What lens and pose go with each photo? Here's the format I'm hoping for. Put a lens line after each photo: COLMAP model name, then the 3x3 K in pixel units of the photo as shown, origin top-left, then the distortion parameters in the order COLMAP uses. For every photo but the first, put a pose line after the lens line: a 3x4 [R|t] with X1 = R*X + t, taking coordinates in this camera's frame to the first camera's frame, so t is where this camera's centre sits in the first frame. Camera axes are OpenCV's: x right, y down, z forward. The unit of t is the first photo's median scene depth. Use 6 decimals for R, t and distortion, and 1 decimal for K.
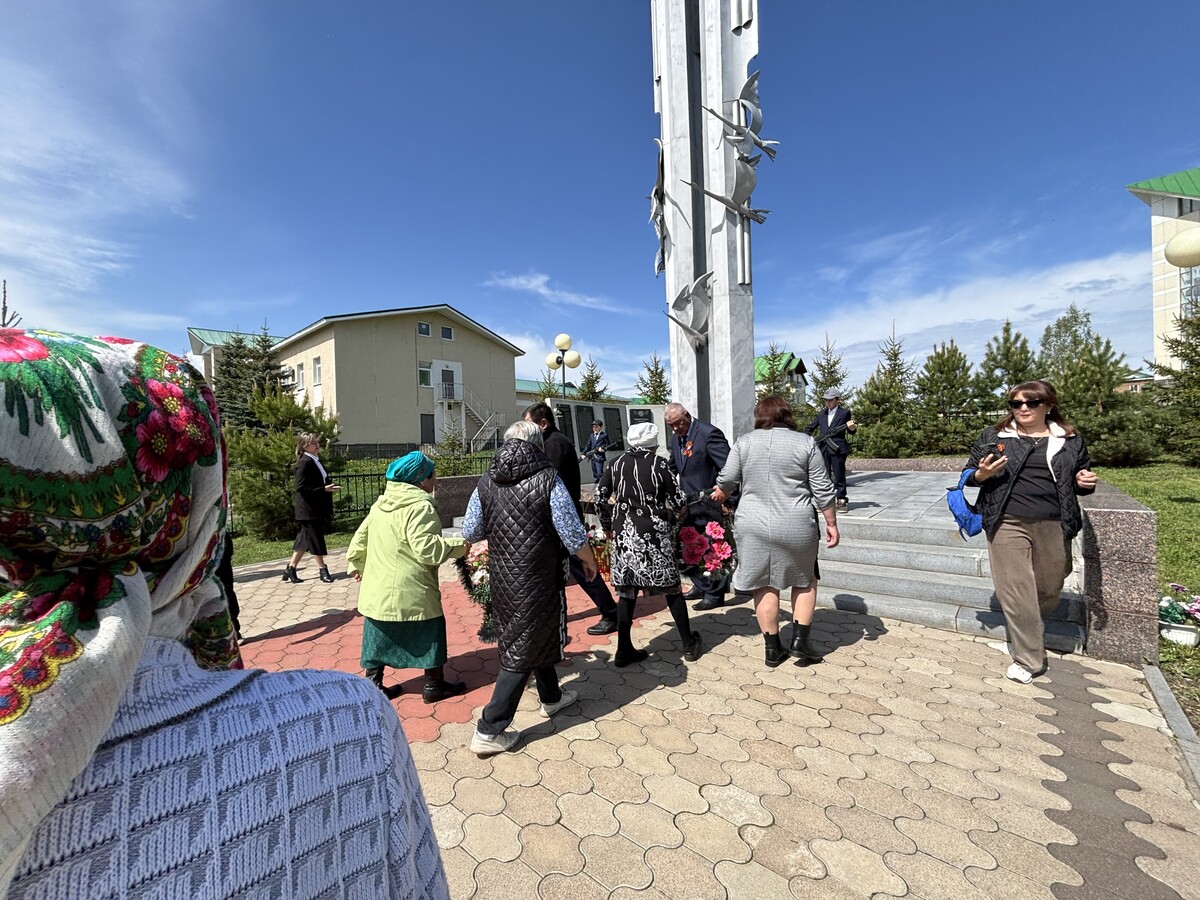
lens RADIAL K [[489.2, 0, 606.5], [0, 489.2, 452.5], [0, 0, 1]] dist [0.001702, -0.000577]
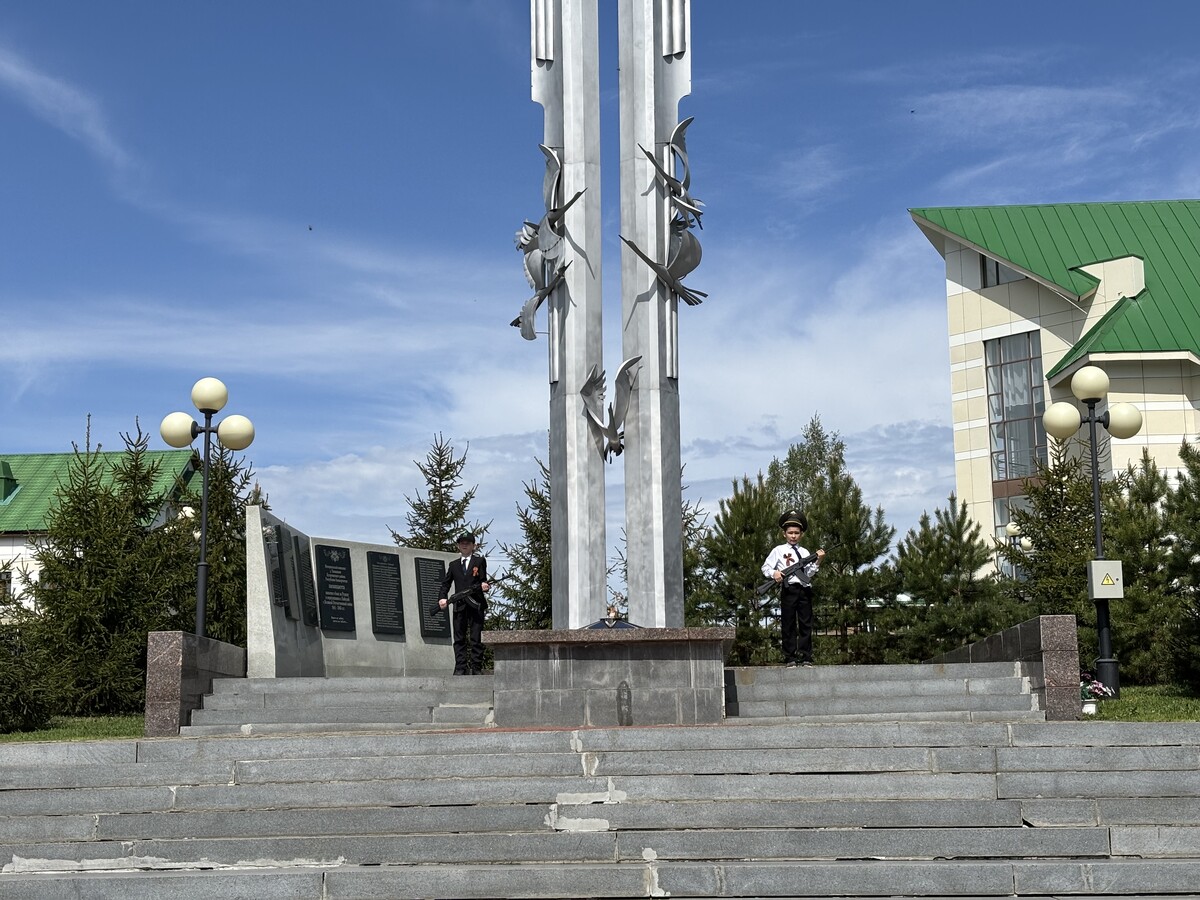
lens RADIAL K [[1813.2, 0, 598.9], [0, 1813.2, 450.0], [0, 0, 1]] dist [-0.051235, 0.000000]
pose [[0.787724, 0.117910, 0.604639, -0.913798], [0.001193, 0.981218, -0.192901, 0.185794], [-0.616027, 0.152674, 0.772788, -0.651655]]
